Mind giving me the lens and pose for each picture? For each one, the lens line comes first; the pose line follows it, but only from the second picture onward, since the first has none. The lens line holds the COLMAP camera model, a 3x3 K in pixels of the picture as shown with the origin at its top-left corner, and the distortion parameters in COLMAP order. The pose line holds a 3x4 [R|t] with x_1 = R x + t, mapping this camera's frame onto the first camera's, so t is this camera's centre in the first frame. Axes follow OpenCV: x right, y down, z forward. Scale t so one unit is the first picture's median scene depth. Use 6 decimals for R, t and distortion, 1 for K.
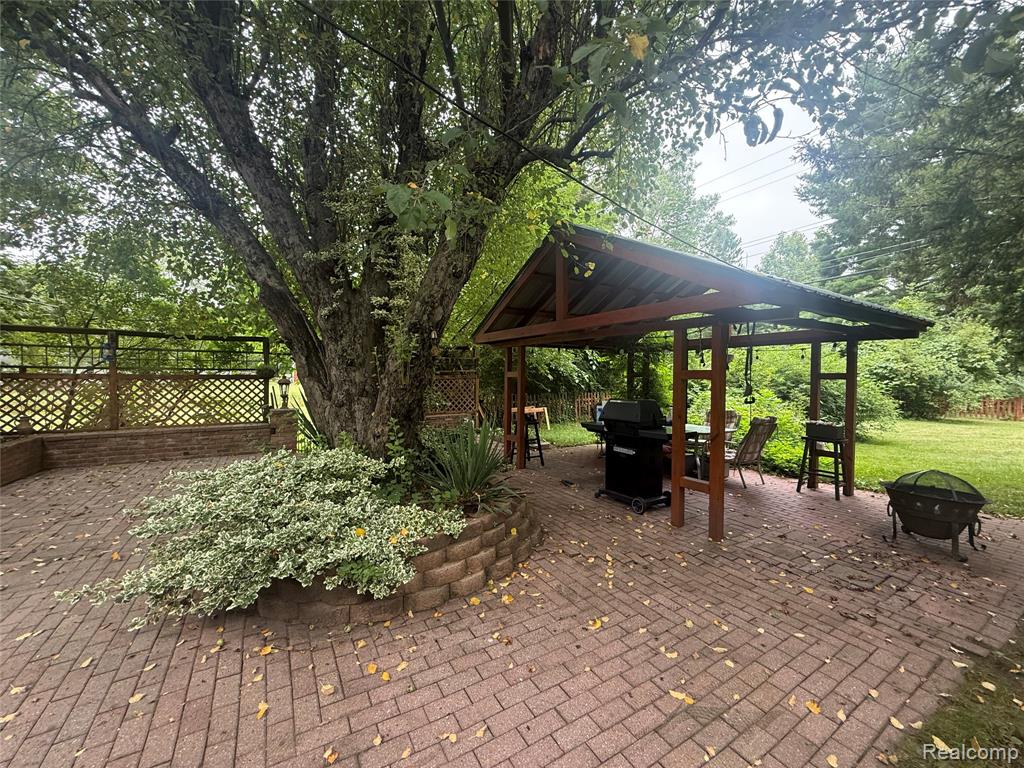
lens RADIAL K [[393.3, 0, 512.0], [0, 393.3, 384.0], [0, 0, 1]] dist [0.004016, -0.000324]
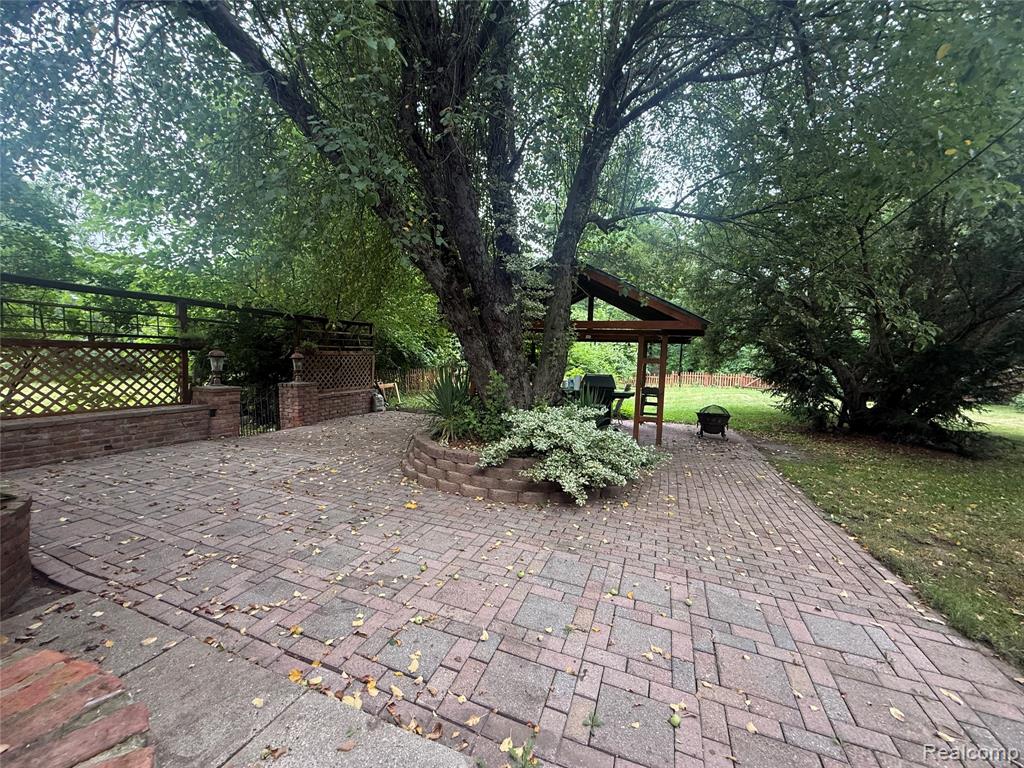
lens RADIAL K [[393.3, 0, 512.0], [0, 393.3, 384.0], [0, 0, 1]] dist [0.004016, -0.000324]
pose [[0.799061, -0.015949, 0.601038, -0.694560], [-0.020313, 0.998361, 0.053498, 0.000169], [-0.600907, -0.054957, 0.797428, -0.053285]]
